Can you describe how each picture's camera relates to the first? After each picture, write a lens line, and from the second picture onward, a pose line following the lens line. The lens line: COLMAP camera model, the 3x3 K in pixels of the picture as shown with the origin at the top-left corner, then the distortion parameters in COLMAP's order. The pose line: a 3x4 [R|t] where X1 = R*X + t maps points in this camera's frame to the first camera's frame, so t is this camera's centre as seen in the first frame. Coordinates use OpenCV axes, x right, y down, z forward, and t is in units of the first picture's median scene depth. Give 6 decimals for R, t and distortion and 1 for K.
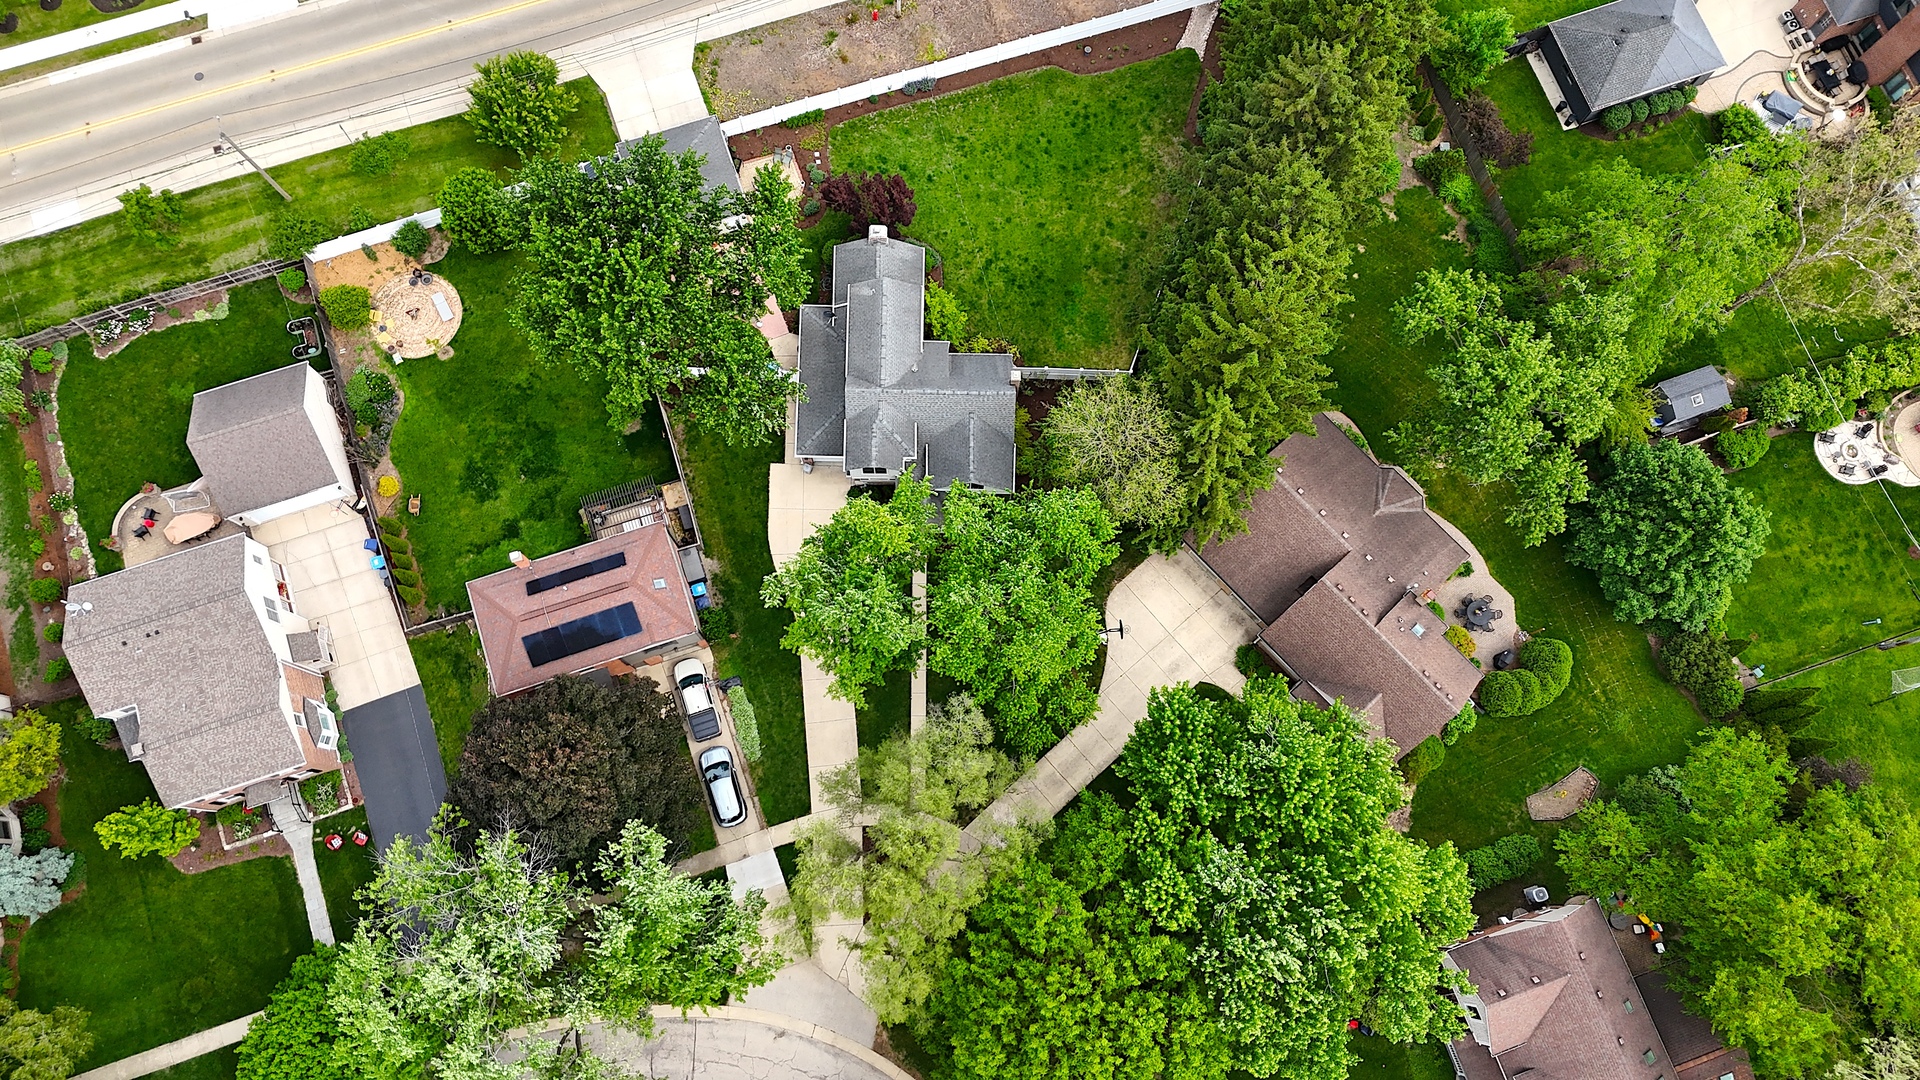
lens RADIAL K [[1415.4, 0, 960.0], [0, 1415.4, 540.0], [0, 0, 1]] dist [0.039715, -0.002391]
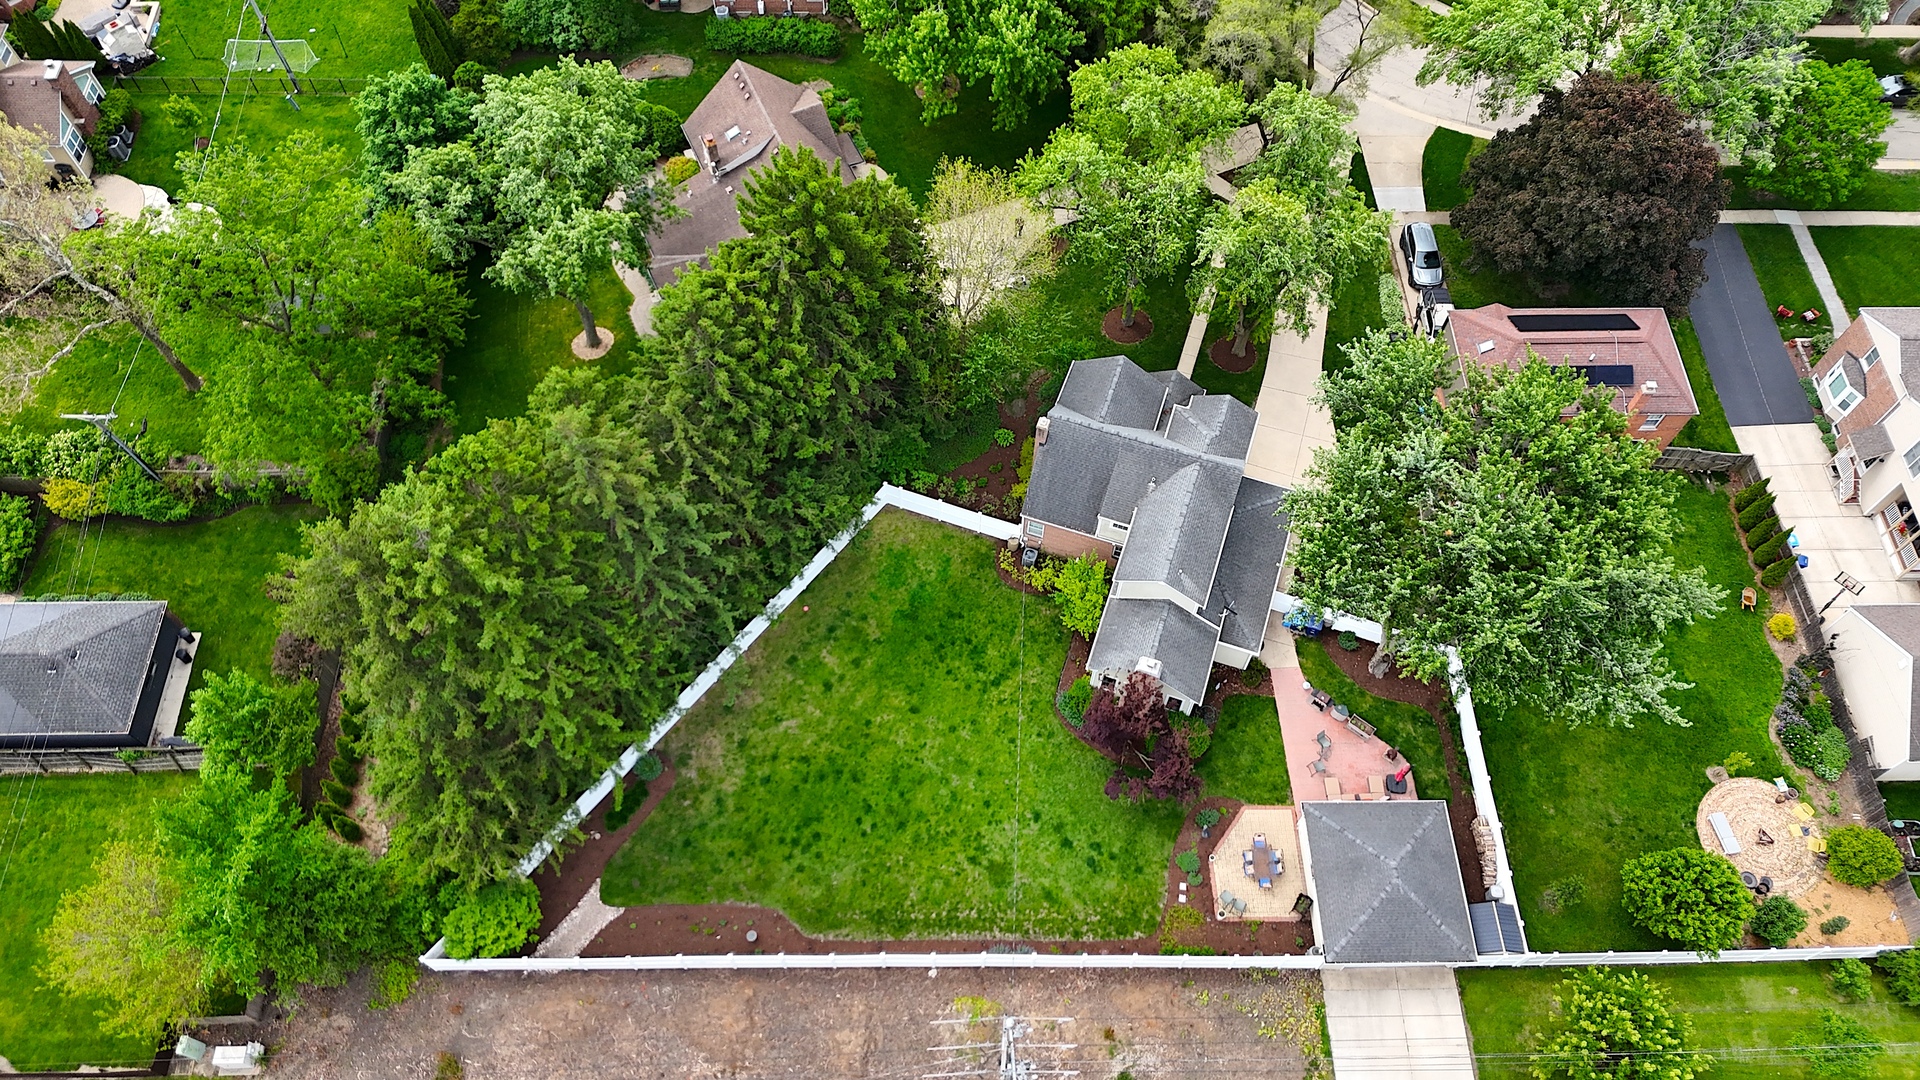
lens RADIAL K [[1415.4, 0, 960.0], [0, 1415.4, 540.0], [0, 0, 1]] dist [0.039715, -0.002391]
pose [[-0.949973, -0.287124, 0.122927, -0.034483], [0.290323, -0.666635, 0.686520, -0.711067], [-0.115169, 0.687864, 0.716644, 0.419370]]
